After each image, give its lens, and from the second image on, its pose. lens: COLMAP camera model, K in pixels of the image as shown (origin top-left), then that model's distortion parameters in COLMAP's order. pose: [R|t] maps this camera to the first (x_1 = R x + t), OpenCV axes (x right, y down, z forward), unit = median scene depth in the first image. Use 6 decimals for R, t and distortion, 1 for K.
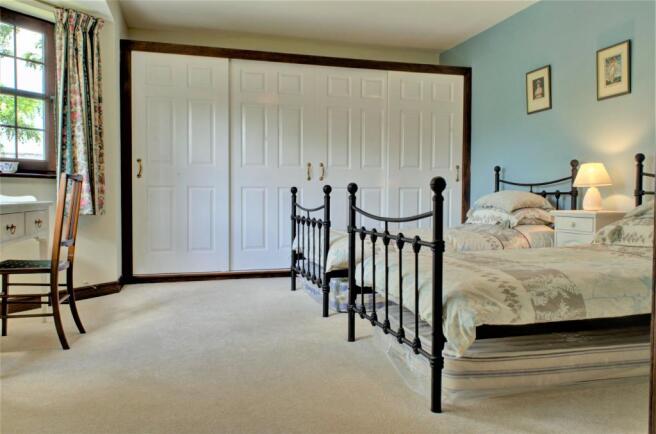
lens RADIAL K [[508.8, 0, 286.4], [0, 508.8, 208.1], [0, 0, 1]] dist [0.004231, -0.017678]
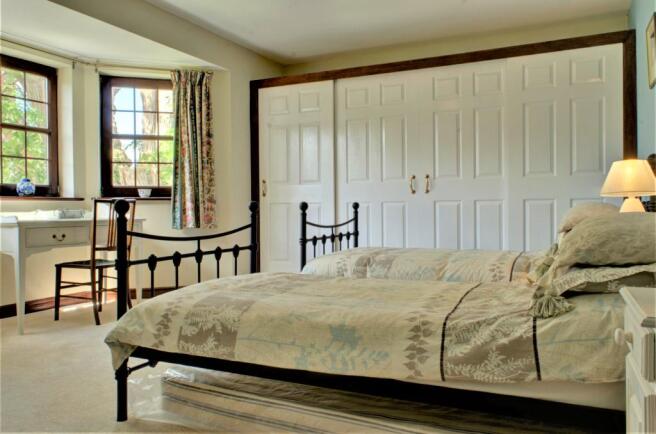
lens RADIAL K [[508.8, 0, 324.2], [0, 508.8, 215.6], [0, 0, 1]] dist [0.004231, -0.017678]
pose [[0.761962, -0.000619, -0.647621, 0.657804], [-0.004206, 0.999974, -0.005904, -0.011061], [0.647608, 0.007222, 0.761939, 0.233697]]
